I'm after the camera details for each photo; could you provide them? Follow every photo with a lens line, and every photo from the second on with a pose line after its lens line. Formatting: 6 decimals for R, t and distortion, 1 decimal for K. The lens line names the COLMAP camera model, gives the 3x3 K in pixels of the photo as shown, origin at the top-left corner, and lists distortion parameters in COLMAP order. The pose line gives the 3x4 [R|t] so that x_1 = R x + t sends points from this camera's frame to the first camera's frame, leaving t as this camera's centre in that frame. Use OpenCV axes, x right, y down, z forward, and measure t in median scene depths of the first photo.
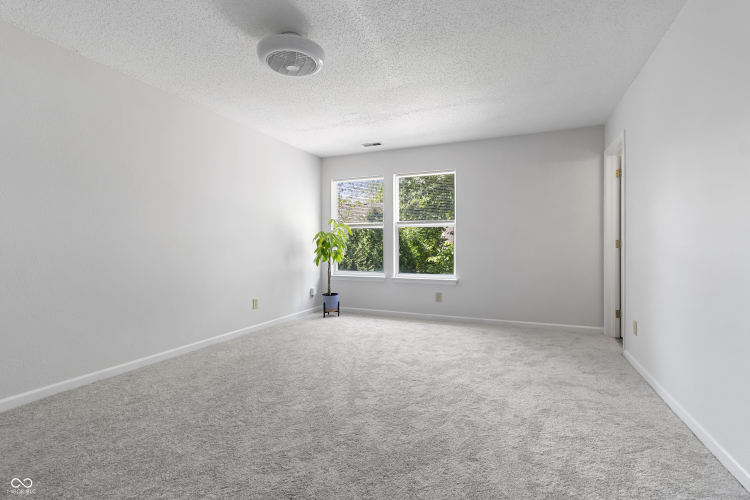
lens RADIAL K [[354.8, 0, 371.4], [0, 354.8, 246.3], [0, 0, 1]] dist [0.005226, 0.000622]
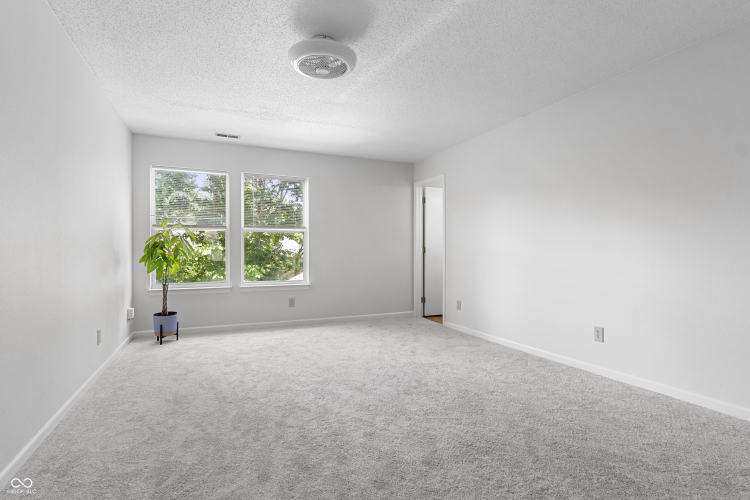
lens RADIAL K [[385.6, 0, 378.9], [0, 385.6, 252.8], [0, 0, 1]] dist [0.003936, 0.000432]
pose [[0.669541, -0.004607, 0.742760, -0.624056], [-0.002295, 0.999963, 0.008271, -0.010140], [-0.742771, -0.007243, 0.669506, 0.116647]]
